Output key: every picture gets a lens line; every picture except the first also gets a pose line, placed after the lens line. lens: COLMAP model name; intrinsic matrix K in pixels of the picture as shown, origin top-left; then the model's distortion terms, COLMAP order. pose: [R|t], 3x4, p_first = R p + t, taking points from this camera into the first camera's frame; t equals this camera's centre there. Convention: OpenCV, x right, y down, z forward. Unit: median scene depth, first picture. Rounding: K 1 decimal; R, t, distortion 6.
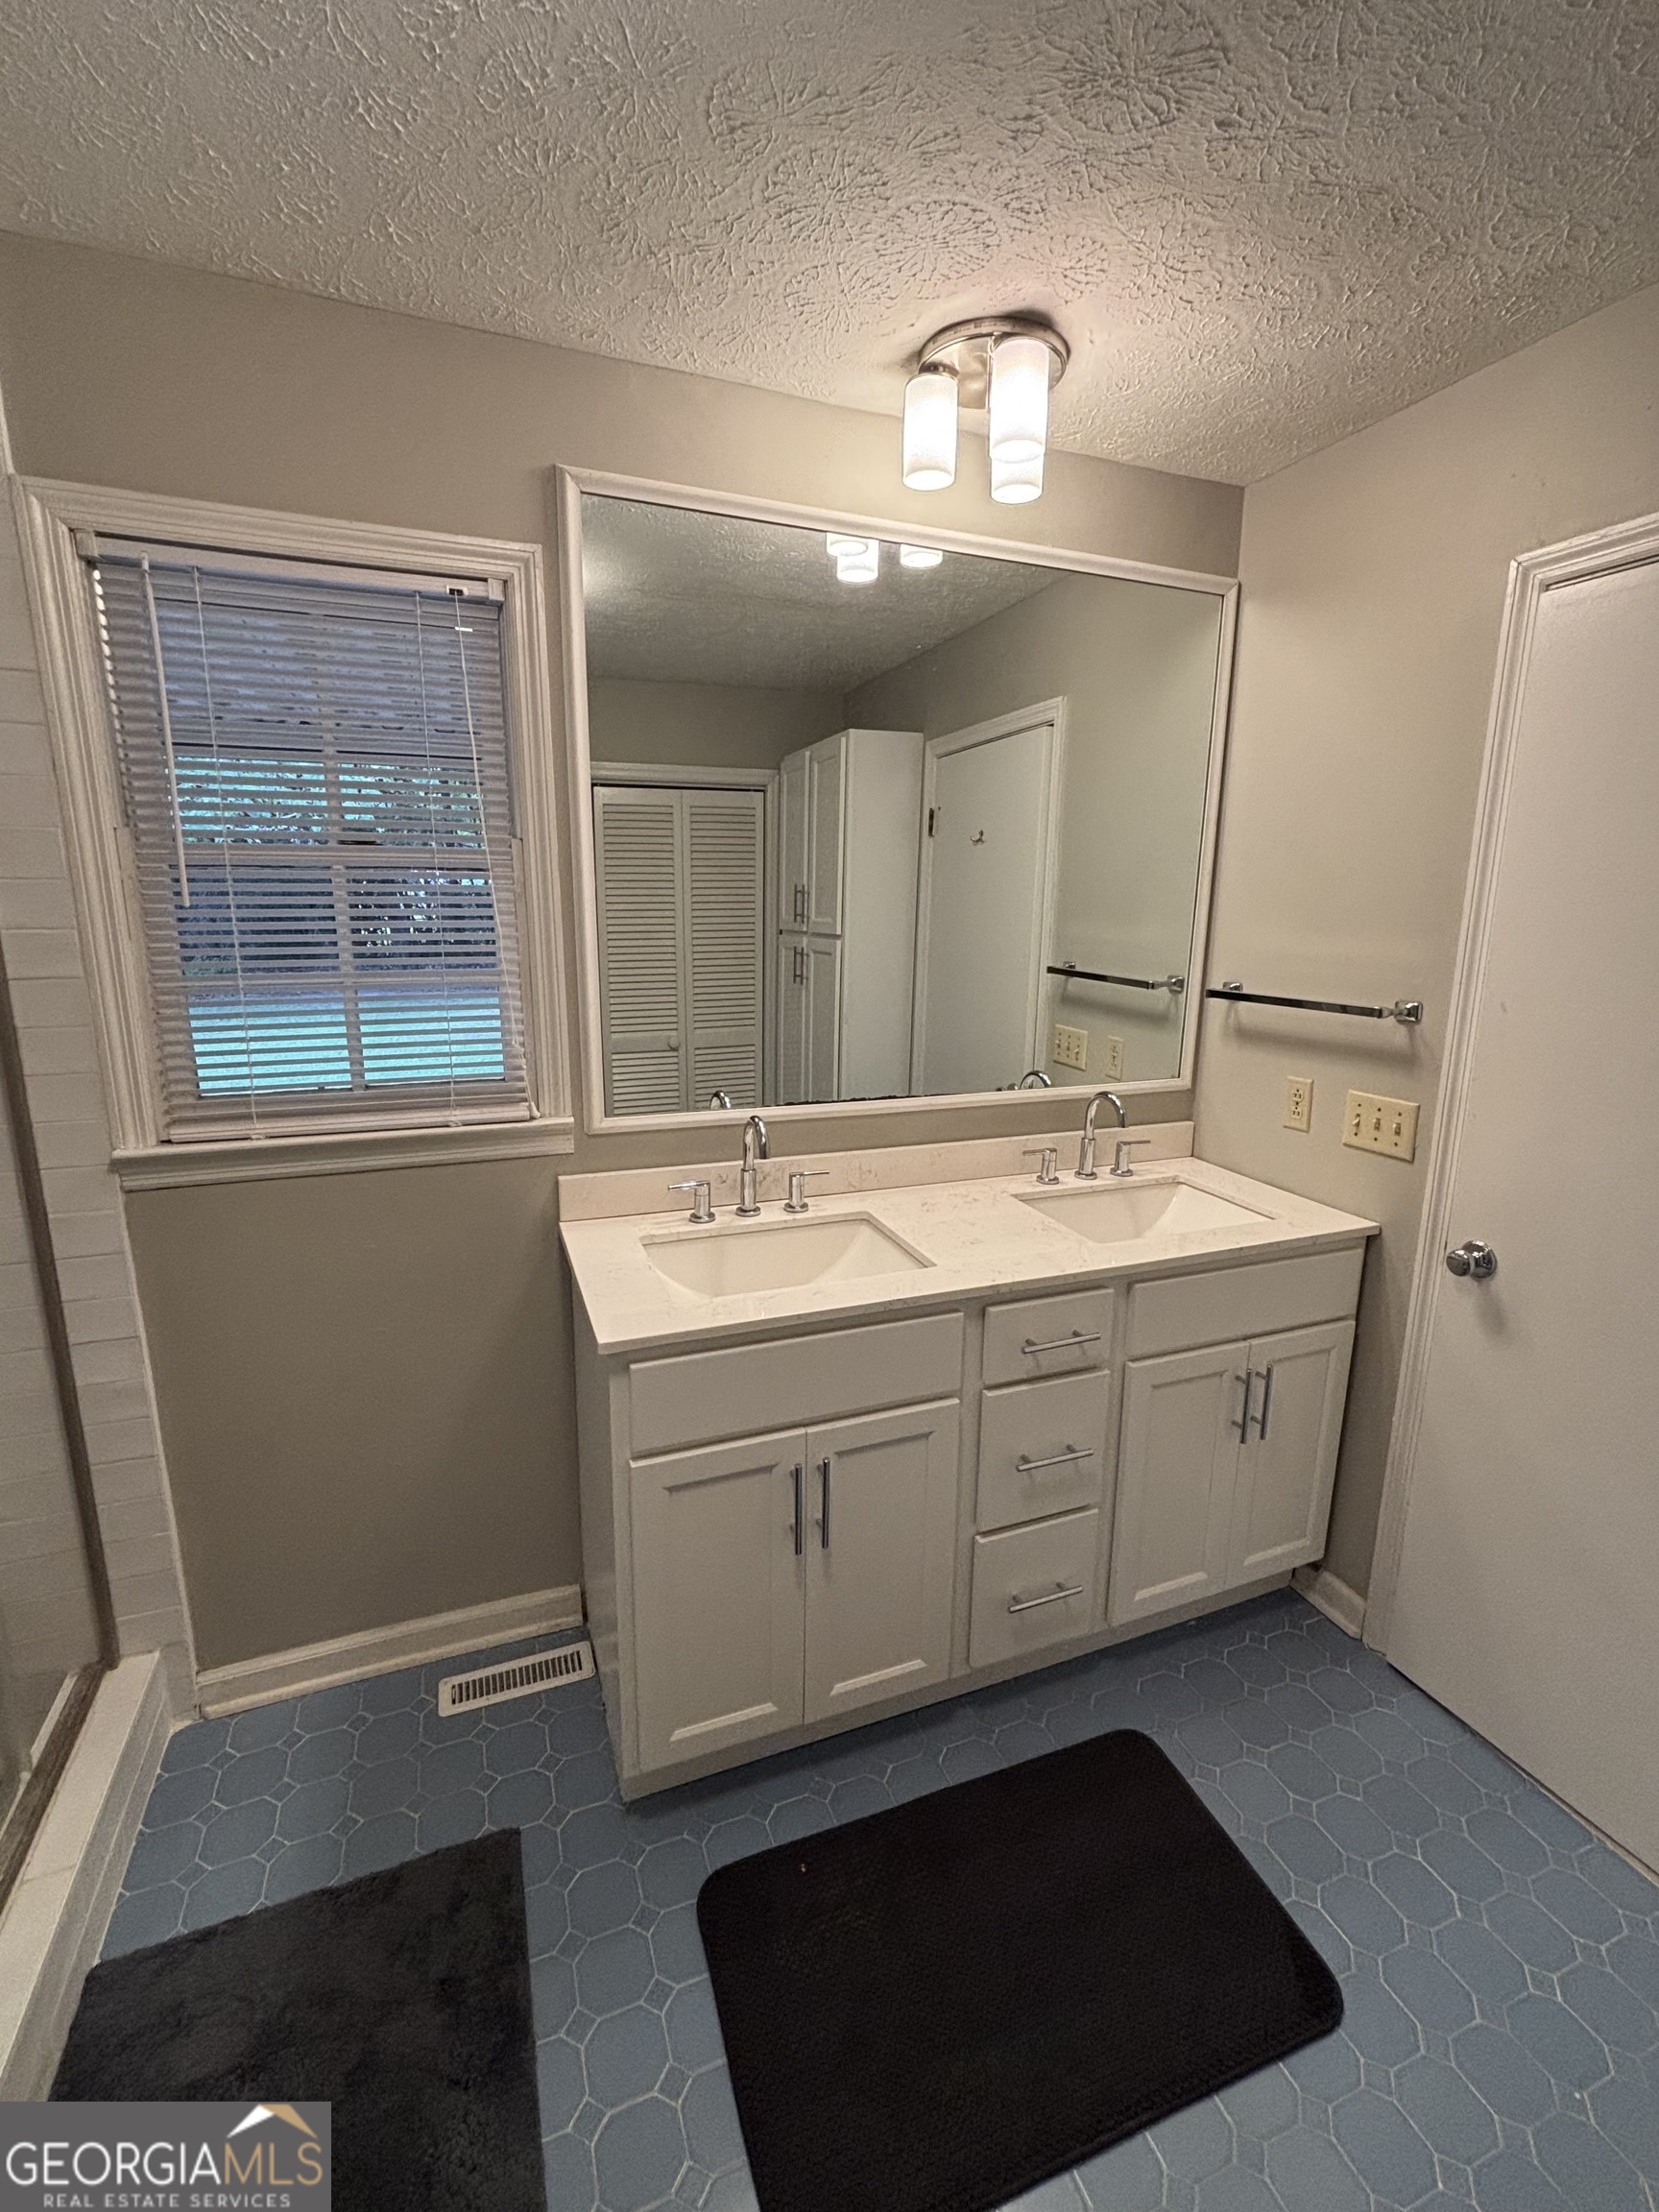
lens RADIAL K [[969.0, 0, 823.4], [0, 969.0, 1102.6], [0, 0, 1]] dist [-0.000330, -0.000231]
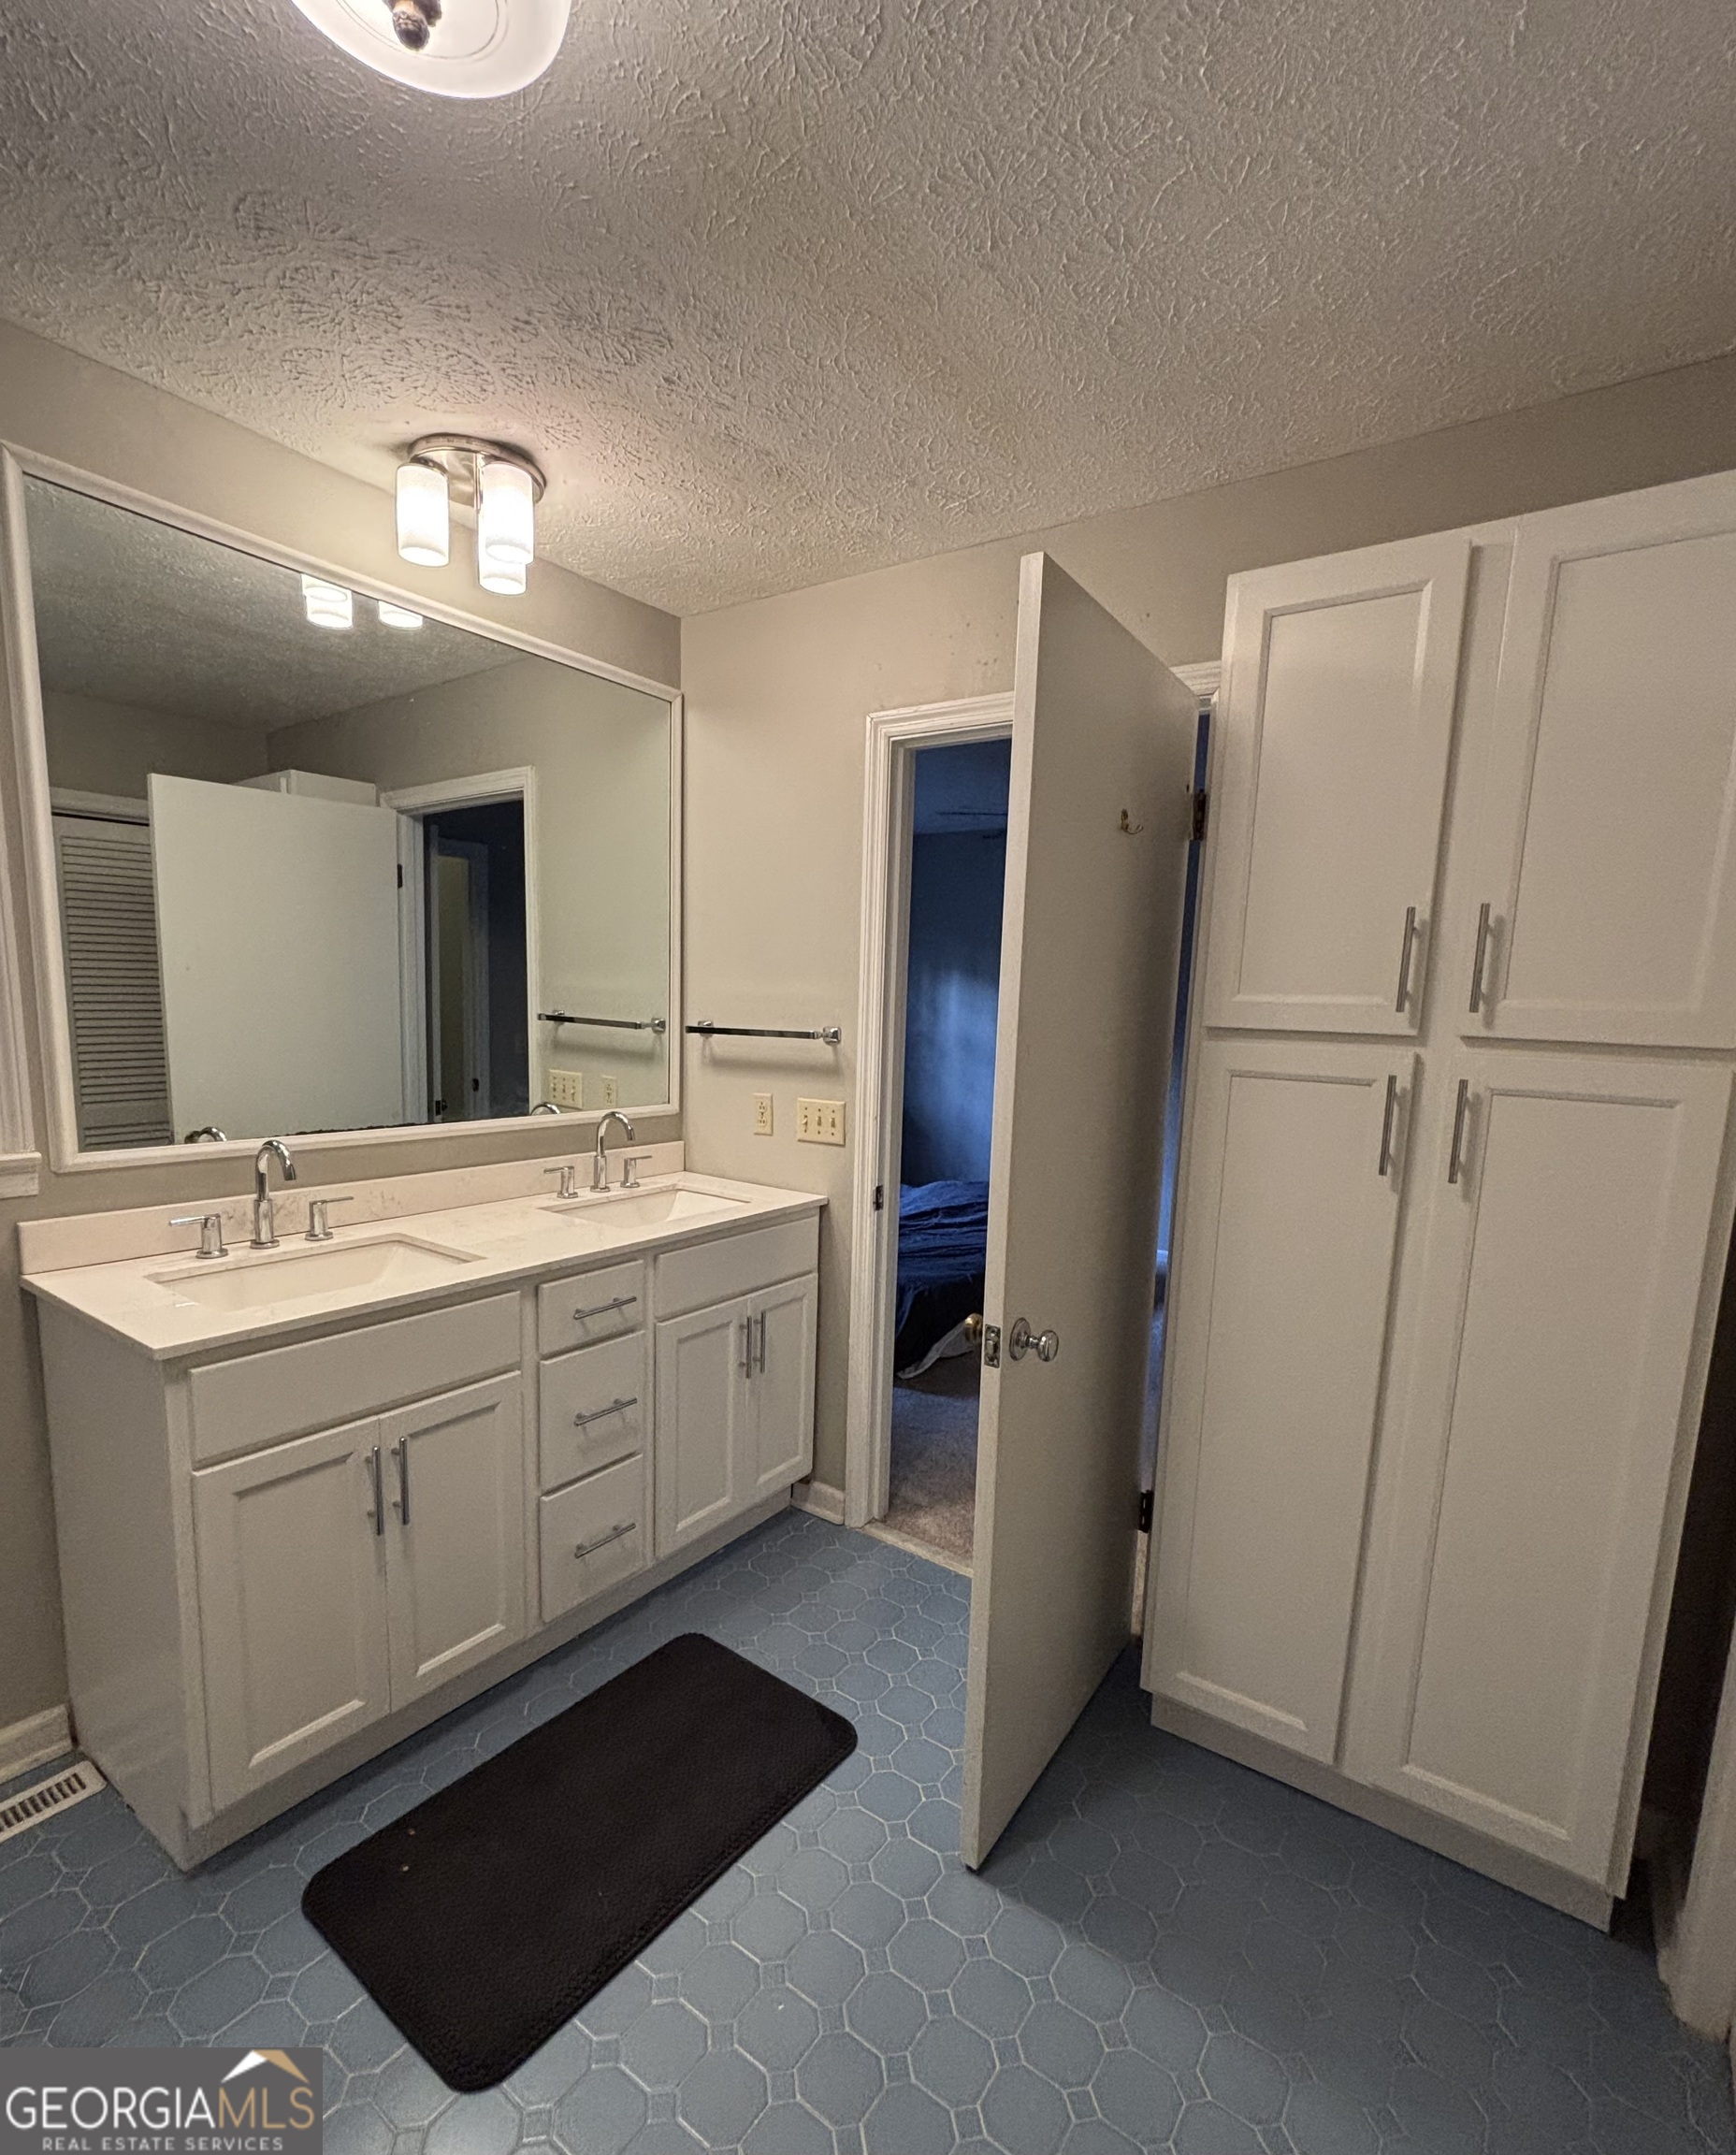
lens RADIAL K [[1017.7, 0, 866.6], [0, 1017.7, 1146.9], [0, 0, 1]] dist [0.008473, -0.001836]
pose [[0.836747, -0.060800, 0.544204, -0.133518], [0.088638, 0.995749, -0.025038, 0.100933], [-0.540368, 0.069187, 0.838579, -0.197495]]
